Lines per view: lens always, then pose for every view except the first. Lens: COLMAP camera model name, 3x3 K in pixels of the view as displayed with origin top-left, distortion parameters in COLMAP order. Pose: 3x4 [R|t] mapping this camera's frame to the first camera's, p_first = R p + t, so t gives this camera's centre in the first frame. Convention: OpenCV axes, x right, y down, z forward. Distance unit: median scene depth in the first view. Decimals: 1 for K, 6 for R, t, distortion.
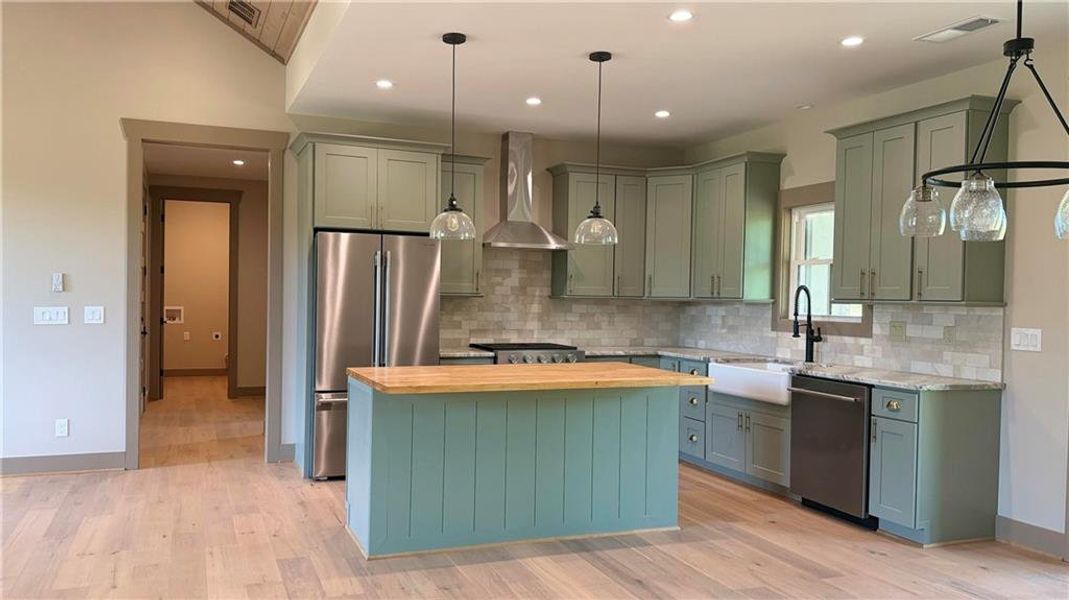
lens RADIAL K [[808.7, 0, 531.2], [0, 808.7, 304.7], [0, 0, 1]] dist [0.051160, -0.030239]
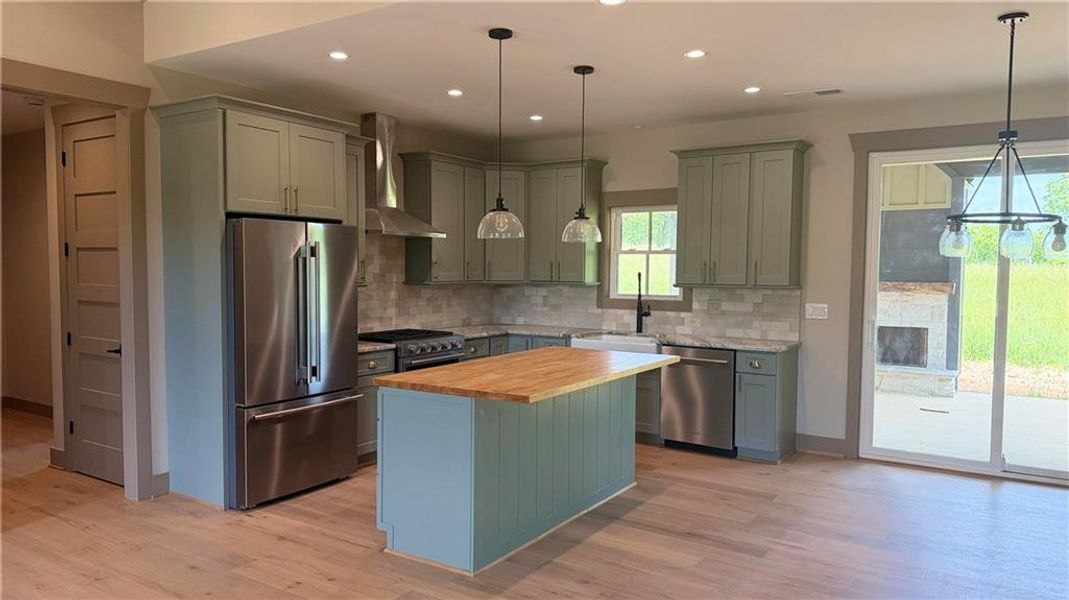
lens RADIAL K [[735.3, 0, 536.9], [0, 735.3, 300.7], [0, 0, 1]] dist [0.059823, -0.011800]
pose [[0.800601, -0.039226, 0.597912, -0.498238], [0.009612, 0.998567, 0.052640, -0.043154], [-0.599120, -0.036396, 0.799831, 0.204850]]
